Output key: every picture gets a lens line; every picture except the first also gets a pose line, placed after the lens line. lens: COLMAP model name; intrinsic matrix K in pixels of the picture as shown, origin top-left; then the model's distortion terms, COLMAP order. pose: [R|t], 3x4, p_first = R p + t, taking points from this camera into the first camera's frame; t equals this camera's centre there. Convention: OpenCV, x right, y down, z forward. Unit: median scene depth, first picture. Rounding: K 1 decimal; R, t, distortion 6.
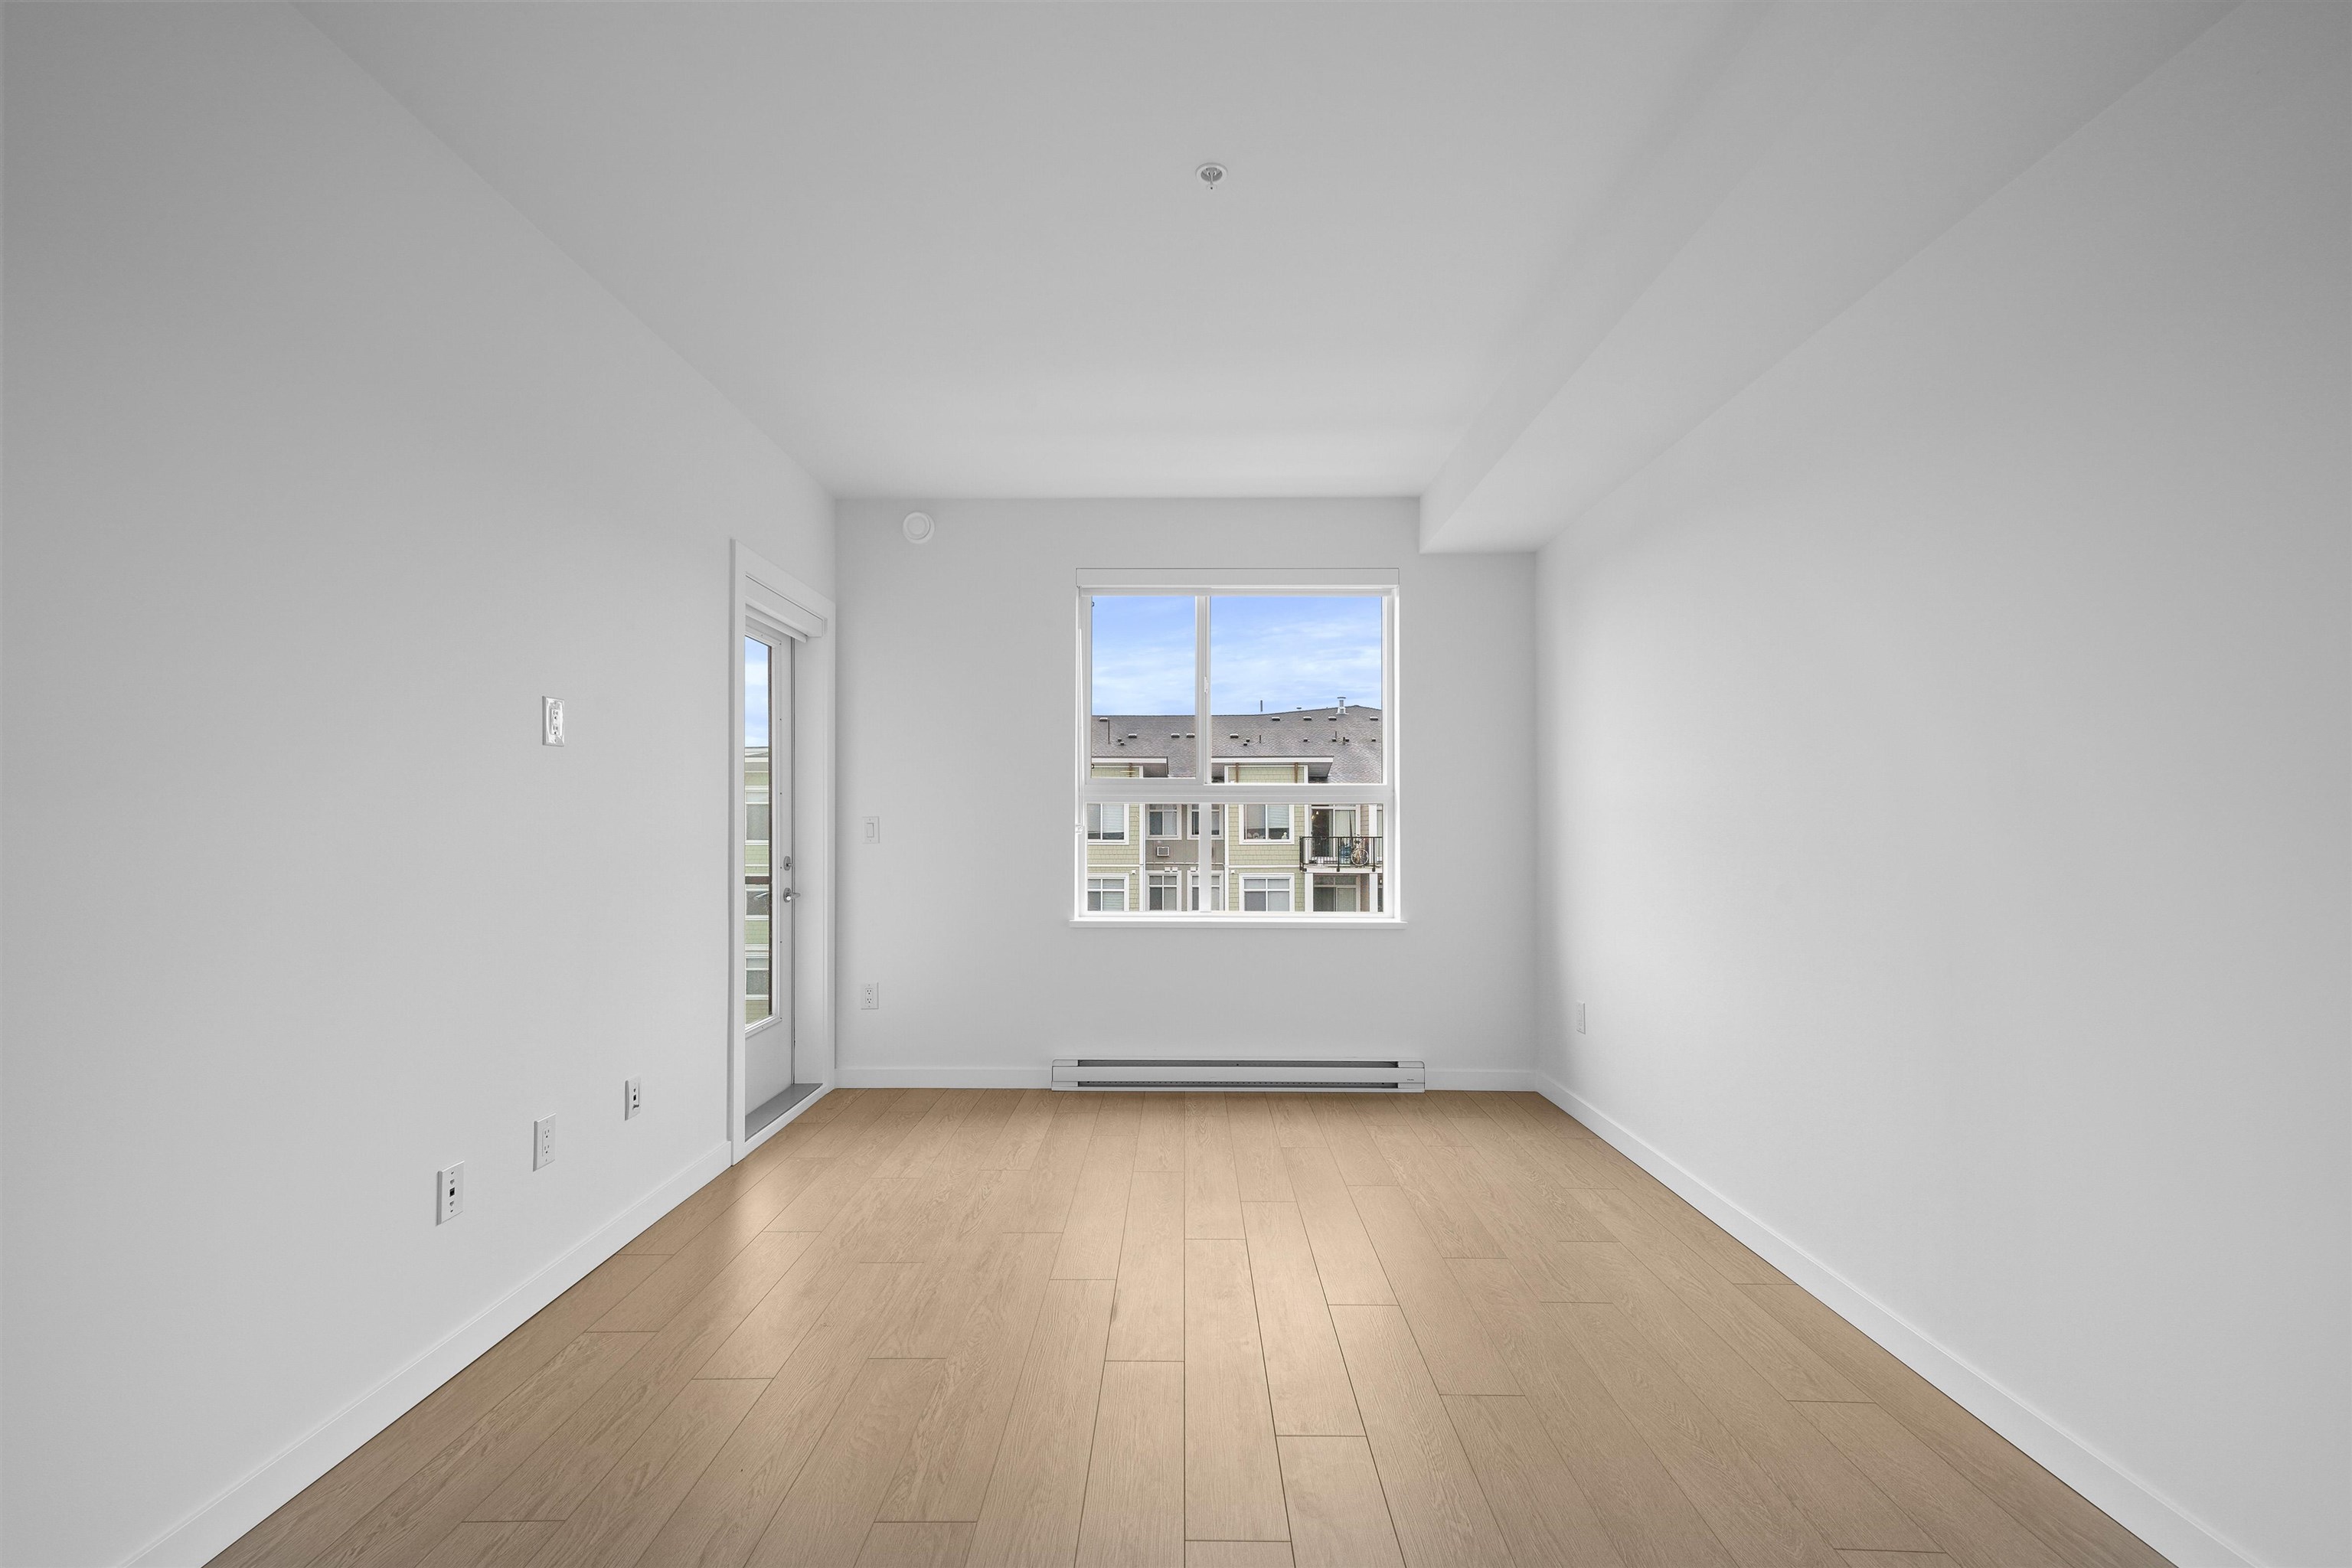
lens RADIAL K [[999.0, 0, 1167.3], [0, 999.0, 808.8], [0, 0, 1]] dist [0.001017, 0.000035]
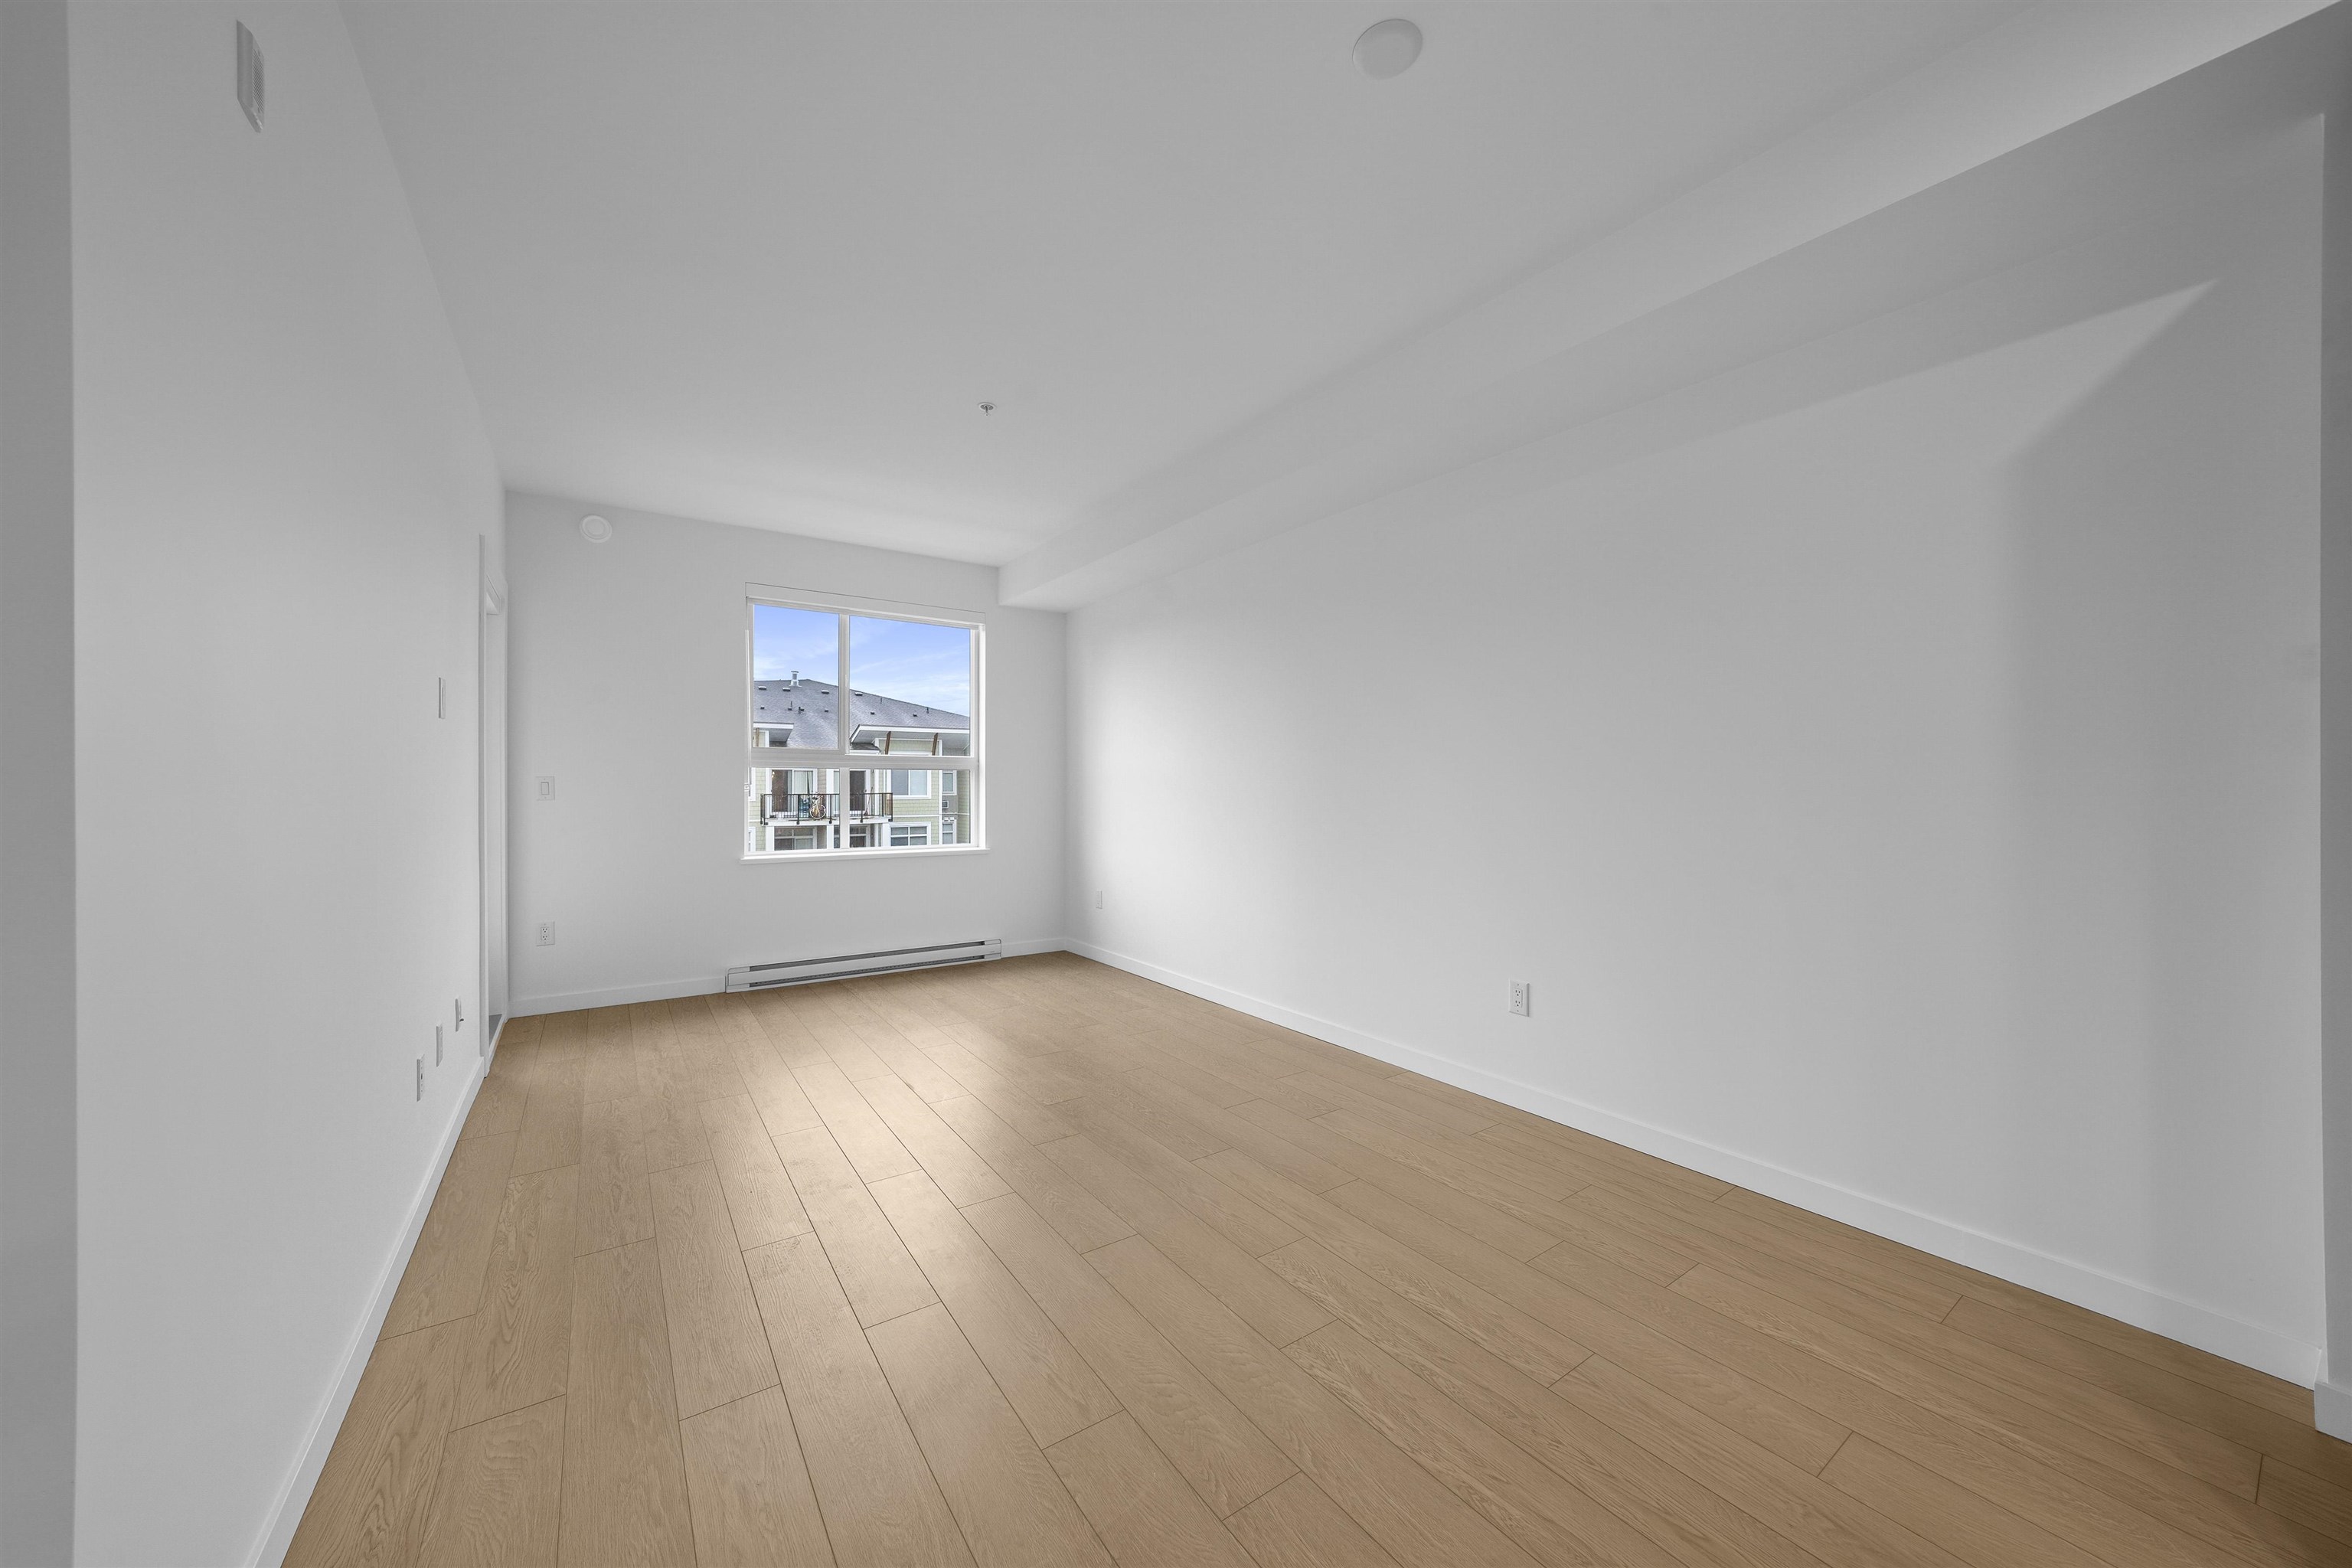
lens RADIAL K [[832.6, 0, 1166.8], [0, 832.6, 779.9], [0, 0, 1]] dist [-0.000056, 0.000018]
pose [[0.816446, 0.004764, 0.577402, -0.260098], [-0.011324, 0.999906, 0.007762, -0.003571], [-0.577311, -0.012876, 0.816423, -0.176616]]
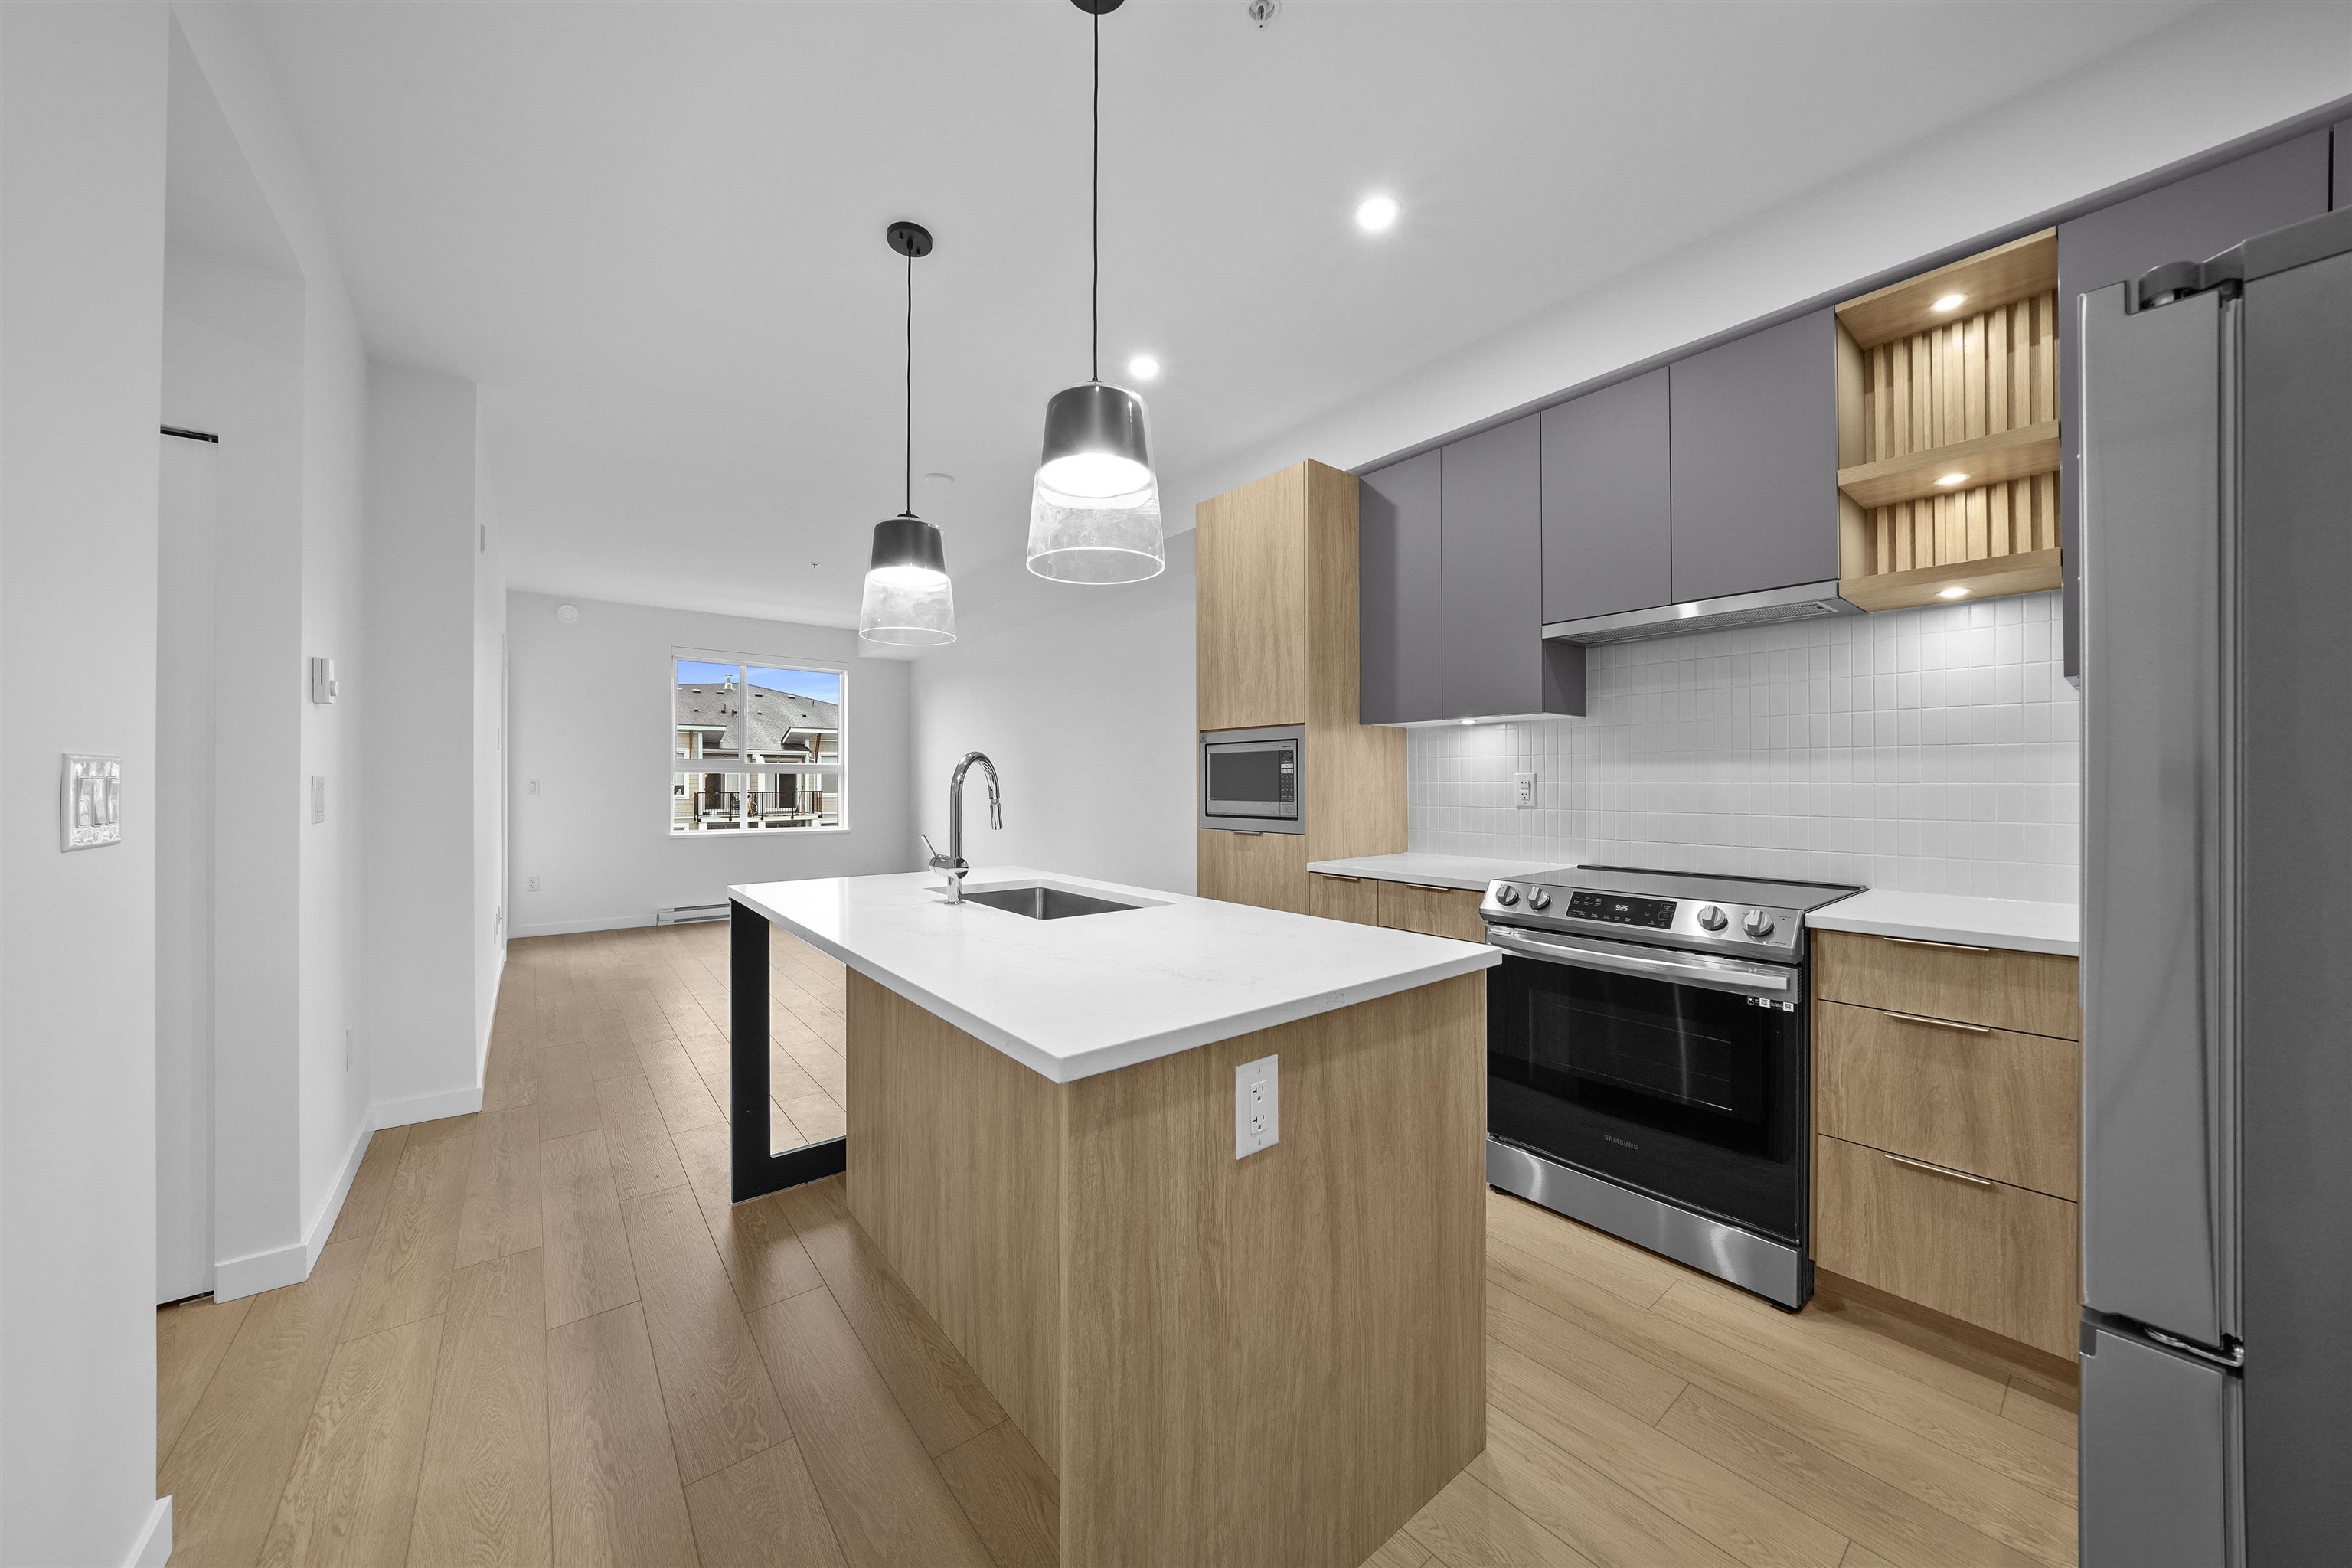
lens RADIAL K [[814.3, 0, 1159.8], [0, 814.3, 775.4], [0, 0, 1]] dist [-0.000905, 0.000071]
pose [[0.778559, 0.006494, 0.627538, -0.327750], [-0.011237, 0.999930, 0.003594, -0.015342], [-0.627471, -0.009850, 0.778577, -0.742545]]
